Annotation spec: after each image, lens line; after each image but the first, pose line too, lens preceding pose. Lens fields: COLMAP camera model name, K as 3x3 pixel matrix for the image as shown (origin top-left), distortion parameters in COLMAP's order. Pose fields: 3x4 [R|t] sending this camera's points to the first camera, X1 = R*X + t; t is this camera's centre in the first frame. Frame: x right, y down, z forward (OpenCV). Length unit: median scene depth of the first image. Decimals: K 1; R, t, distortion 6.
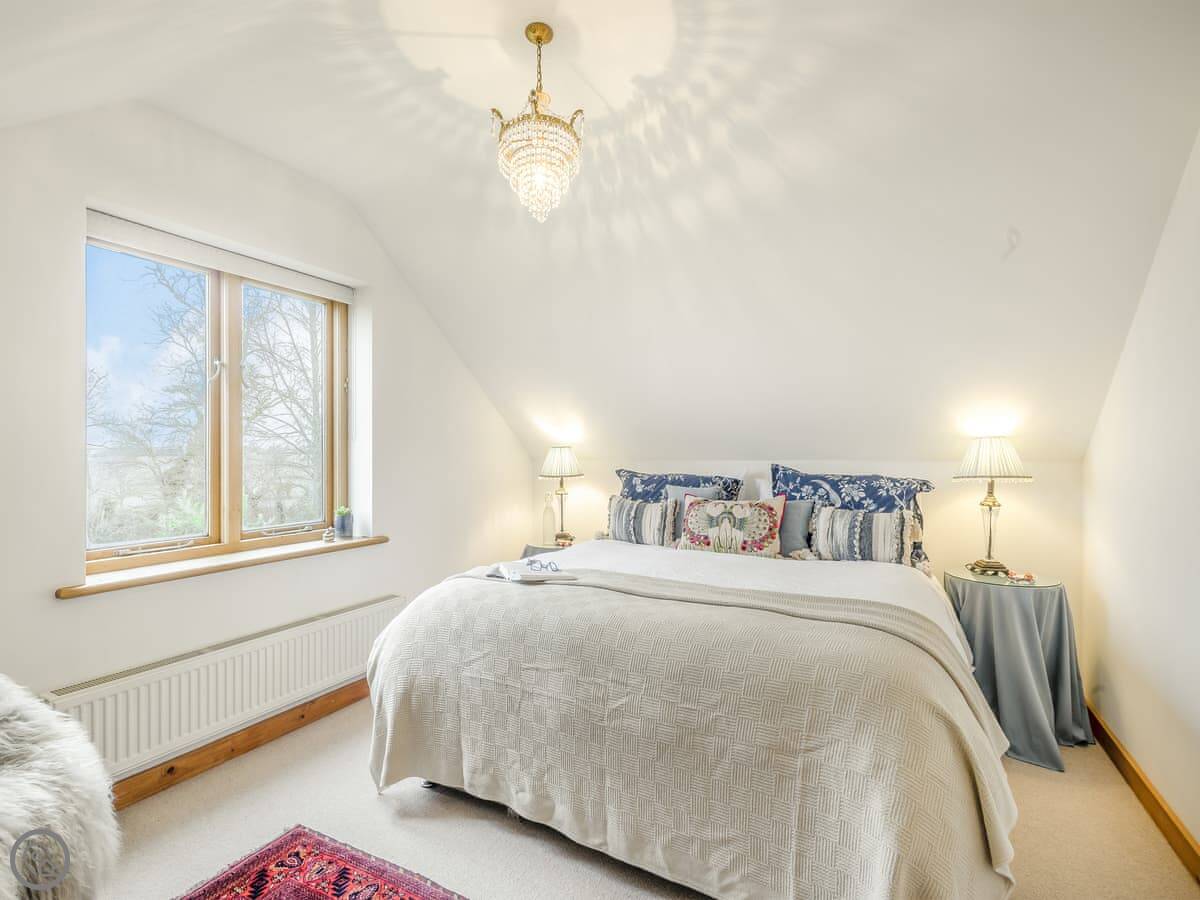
lens RADIAL K [[572.3, 0, 603.3], [0, 572.3, 449.9], [0, 0, 1]] dist [0.022843, -0.004963]
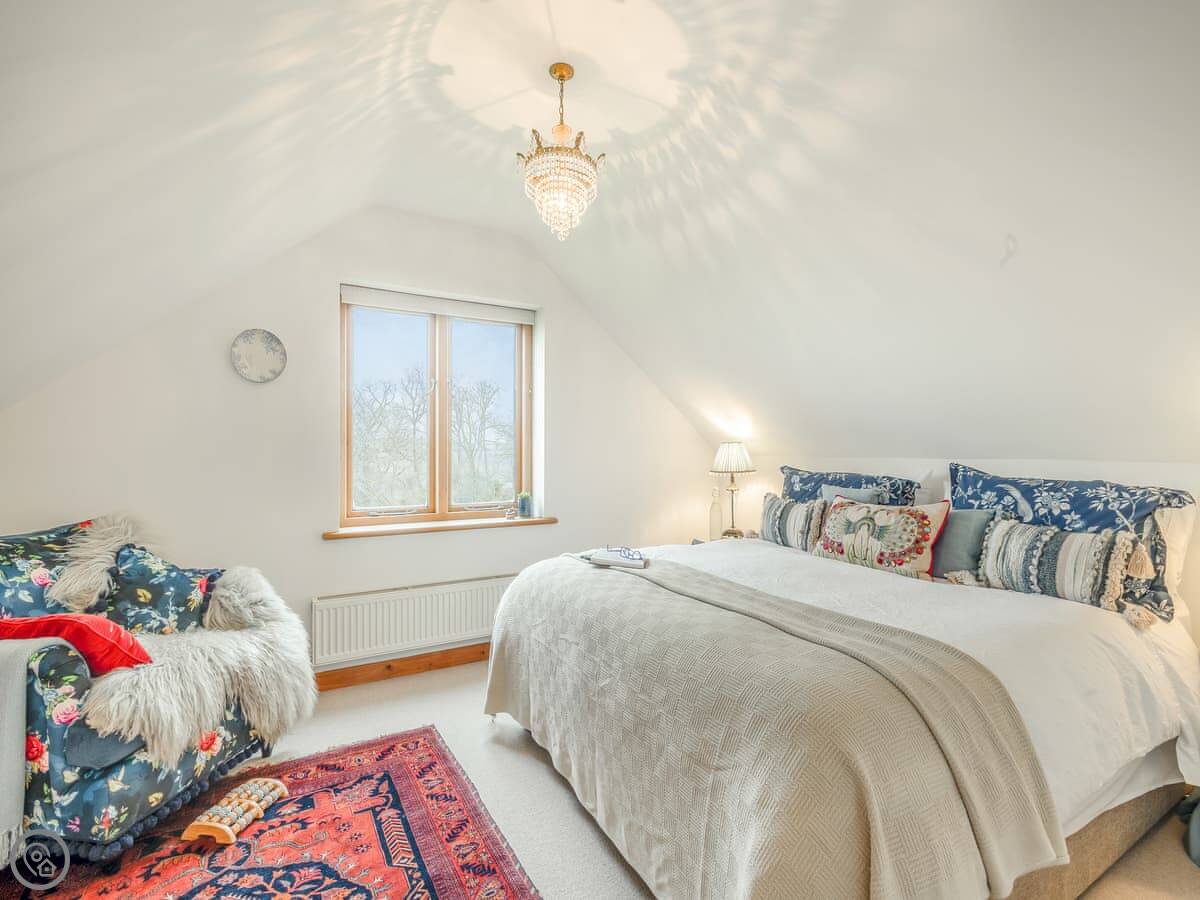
lens RADIAL K [[572.3, 0, 601.7], [0, 572.3, 448.9], [0, 0, 1]] dist [0.022843, -0.004963]
pose [[0.845515, 0.005303, -0.533925, 0.378918], [-0.002368, 0.999978, 0.006182, 0.001069], [0.533946, -0.003962, 0.845509, 0.065329]]
